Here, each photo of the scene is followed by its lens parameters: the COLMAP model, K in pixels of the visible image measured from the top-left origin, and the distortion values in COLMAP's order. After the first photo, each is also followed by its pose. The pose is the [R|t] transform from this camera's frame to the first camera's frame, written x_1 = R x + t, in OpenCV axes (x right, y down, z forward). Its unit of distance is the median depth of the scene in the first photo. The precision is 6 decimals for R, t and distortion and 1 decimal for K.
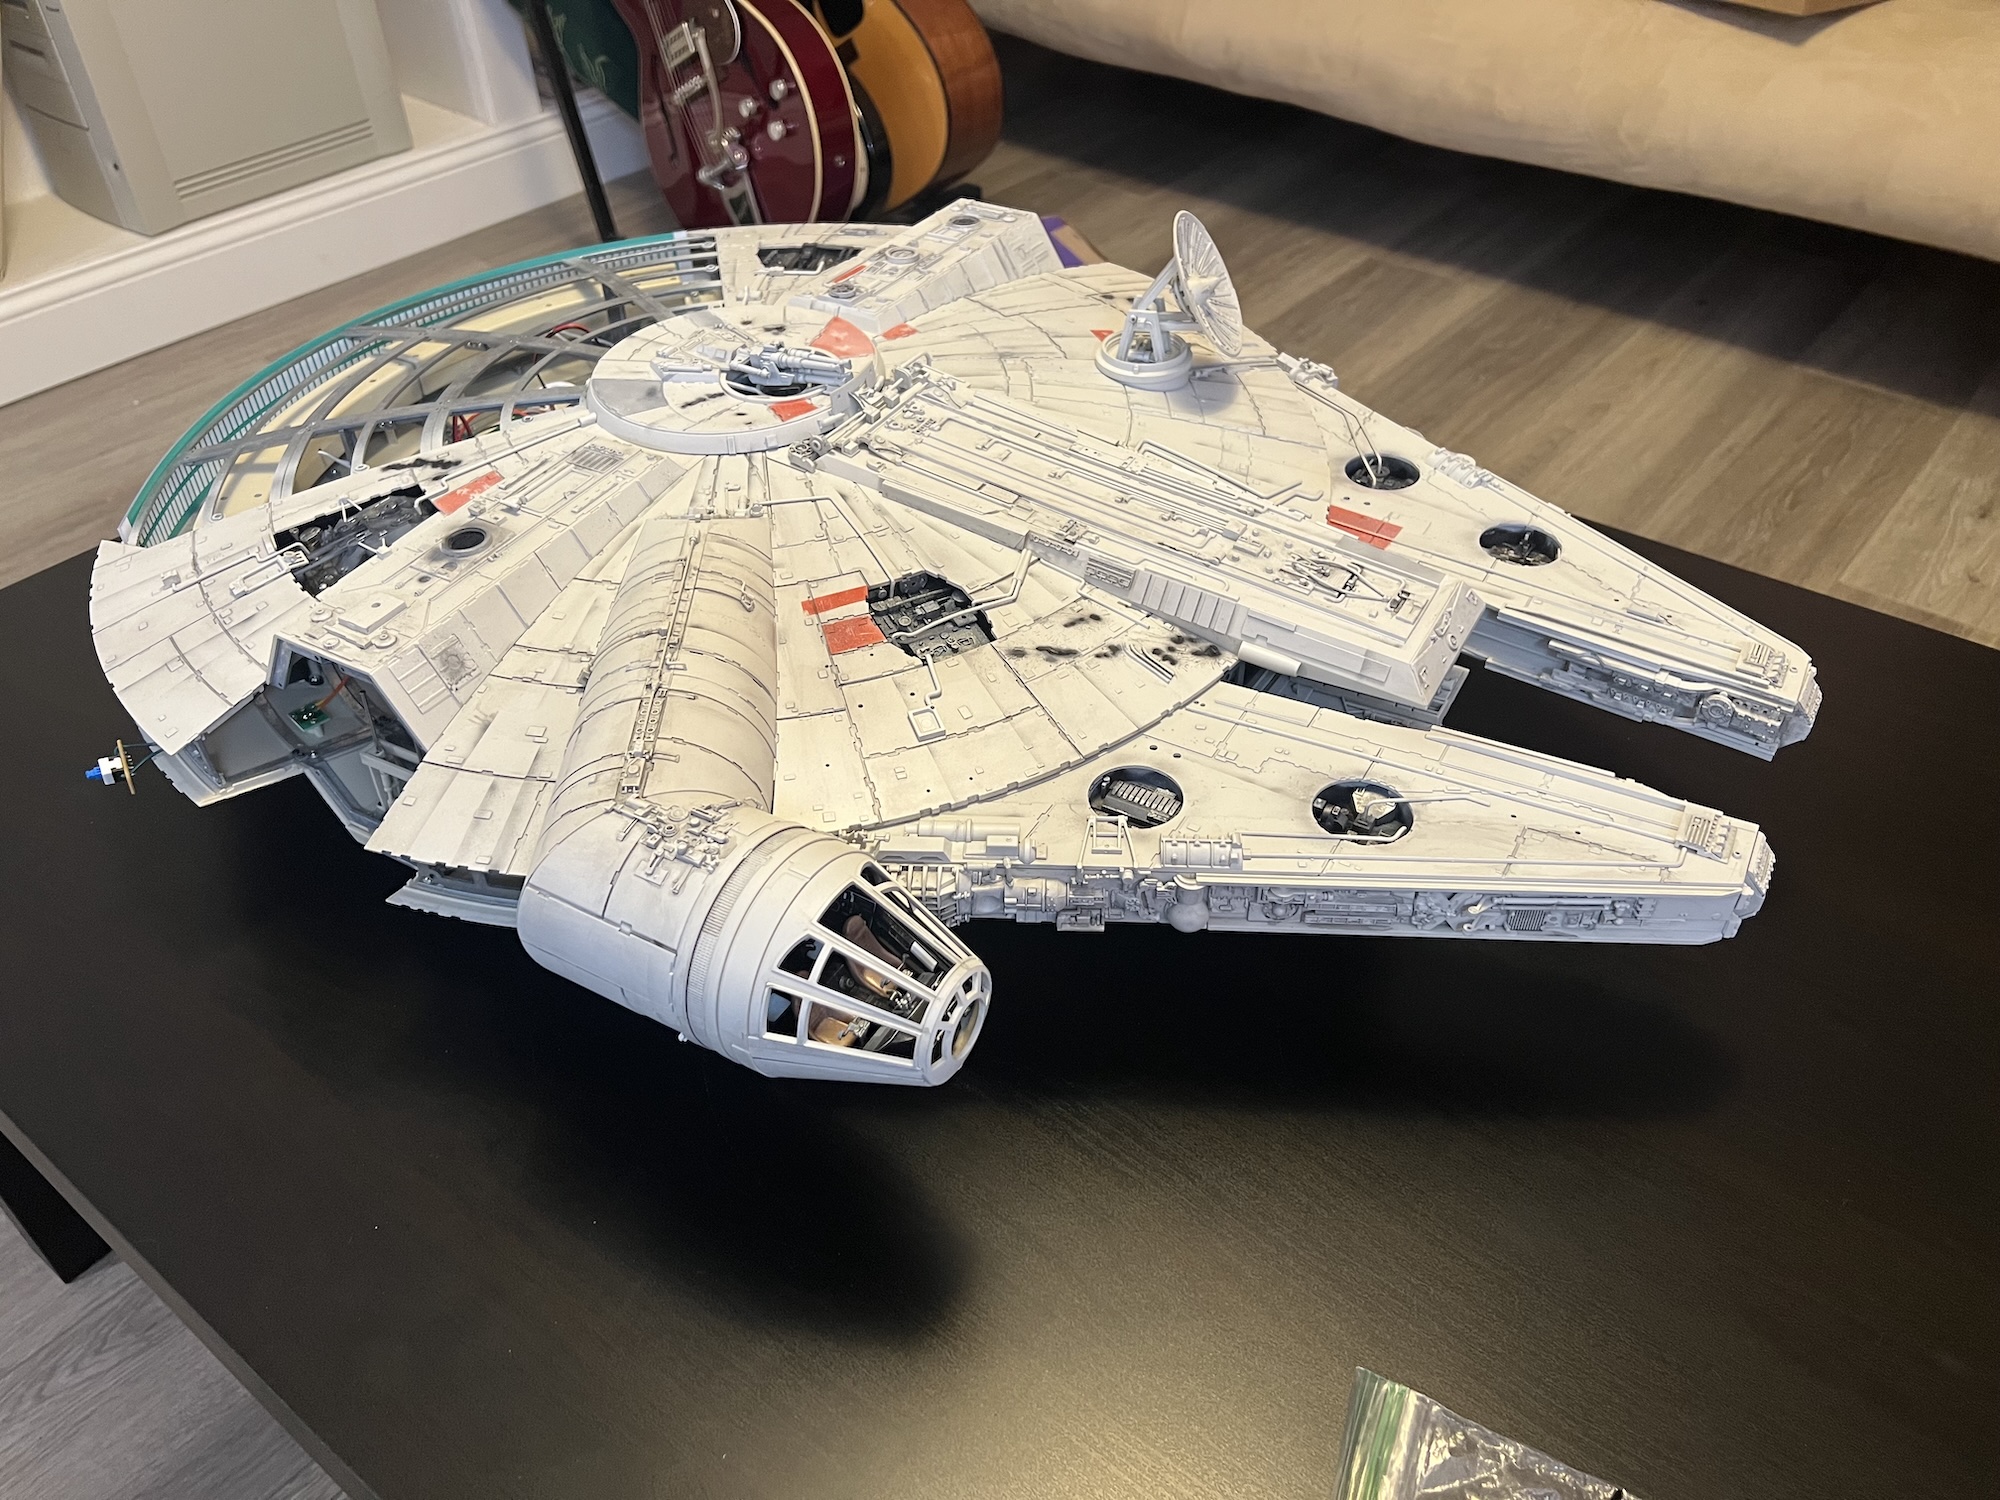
lens RADIAL K [[1511.5, 0, 1000.0], [0, 1511.5, 750.0], [0, 0, 1]] dist [0.061565, -0.000230]
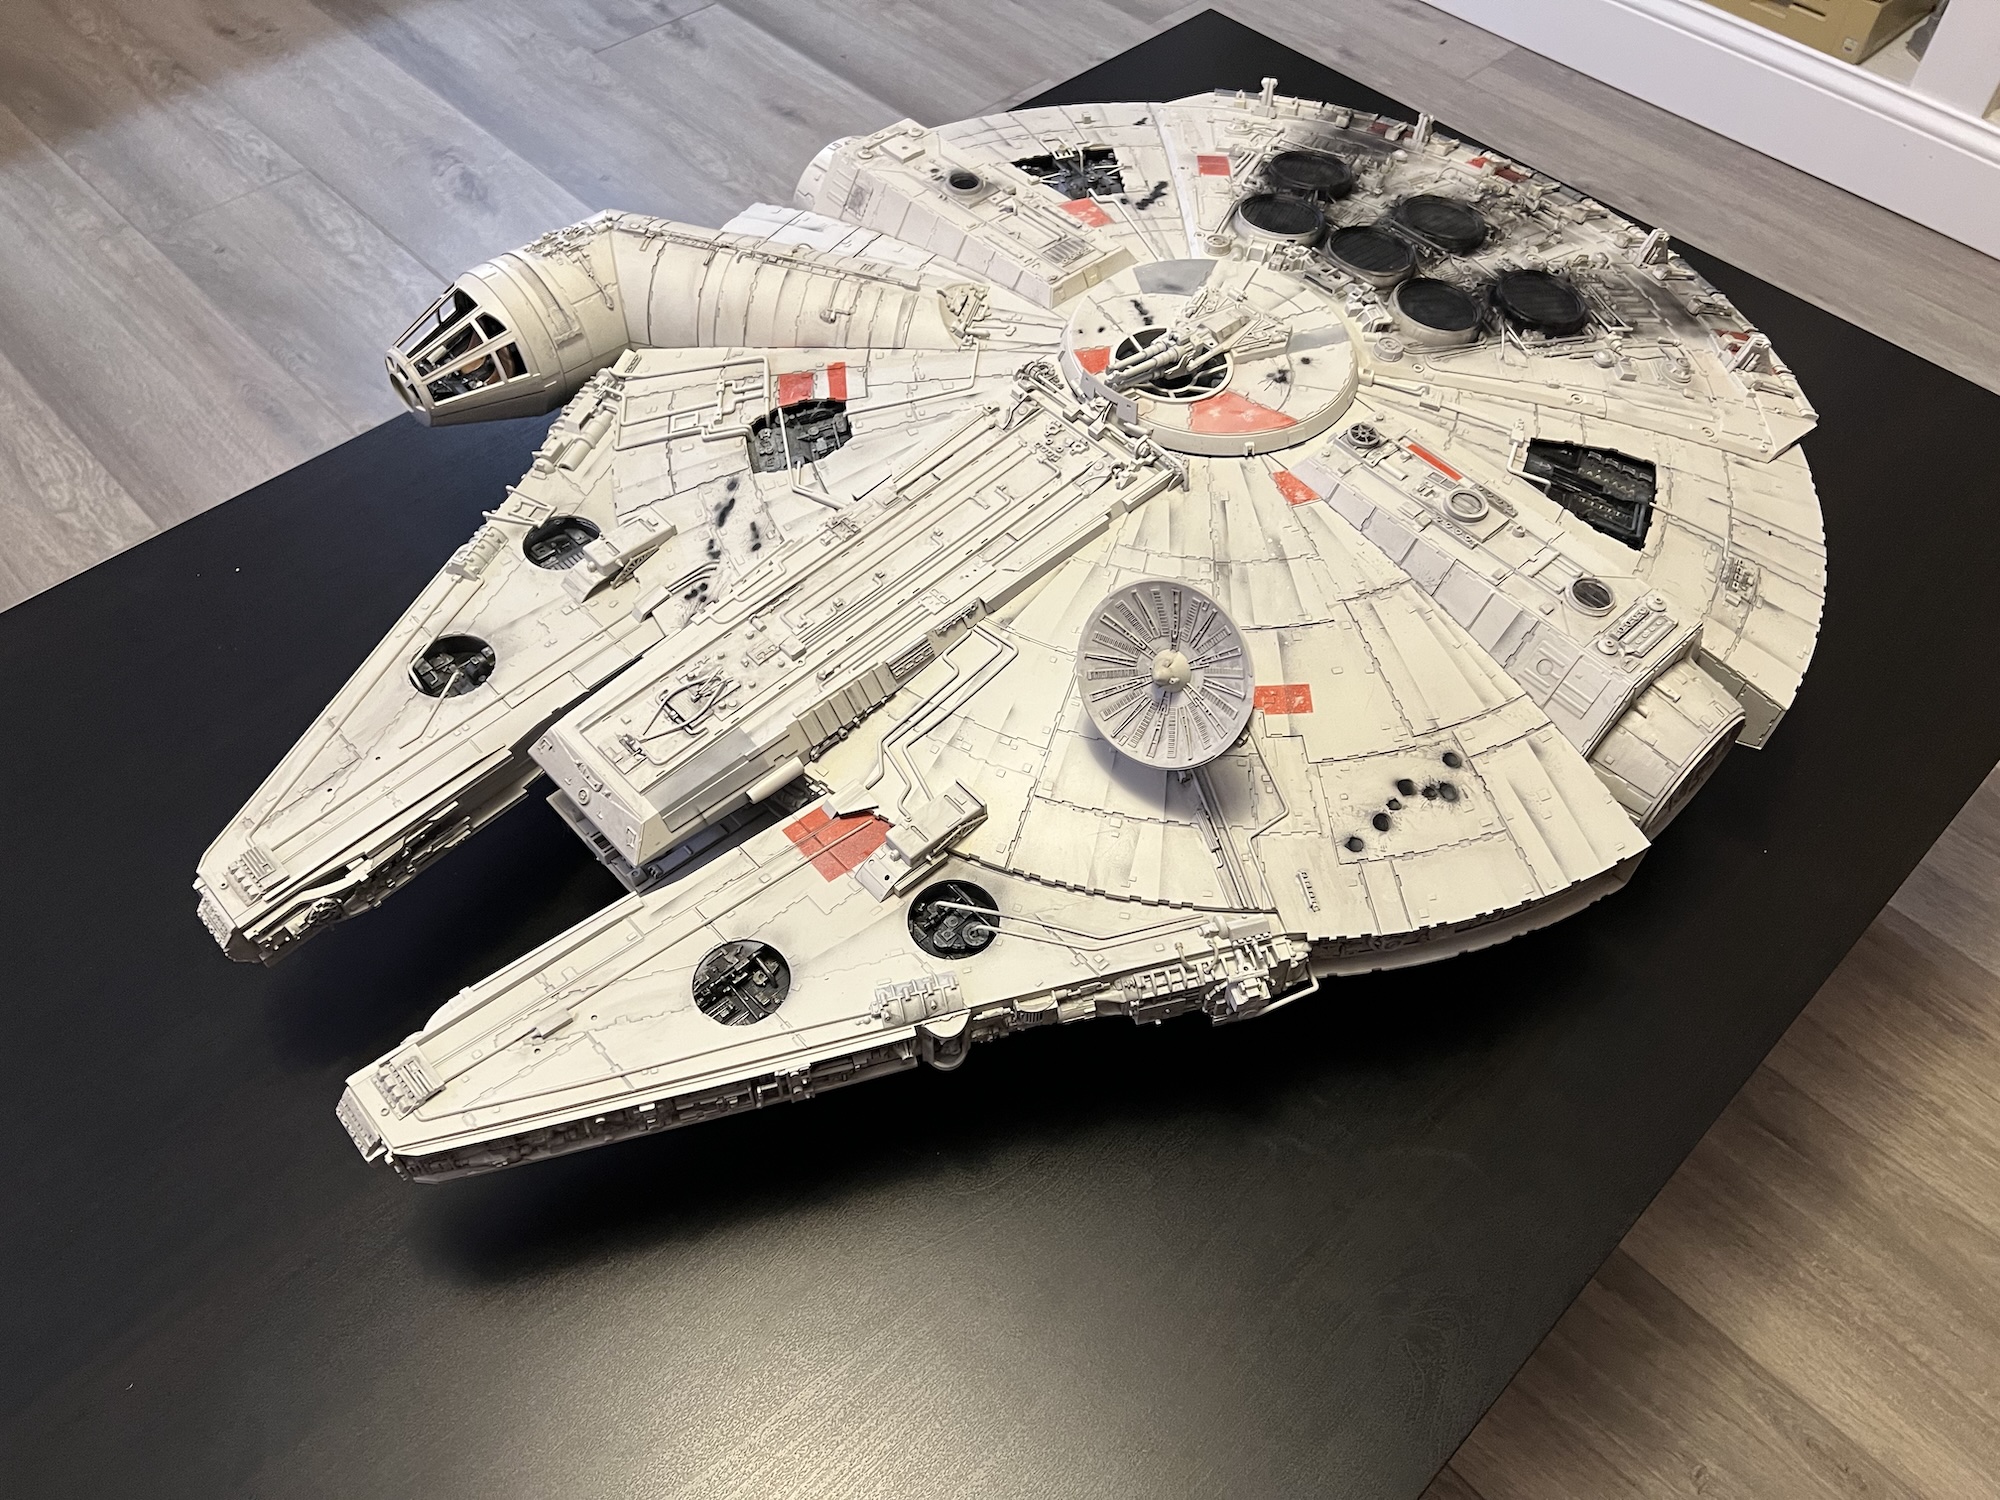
lens RADIAL K [[1511.5, 0, 1000.0], [0, 1511.5, 750.0], [0, 0, 1]] dist [0.061565, -0.000230]
pose [[-0.294457, 0.762978, -0.575465, 0.753392], [-0.641401, 0.288612, 0.710850, -0.936895], [0.708449, 0.578419, 0.404391, 0.778566]]
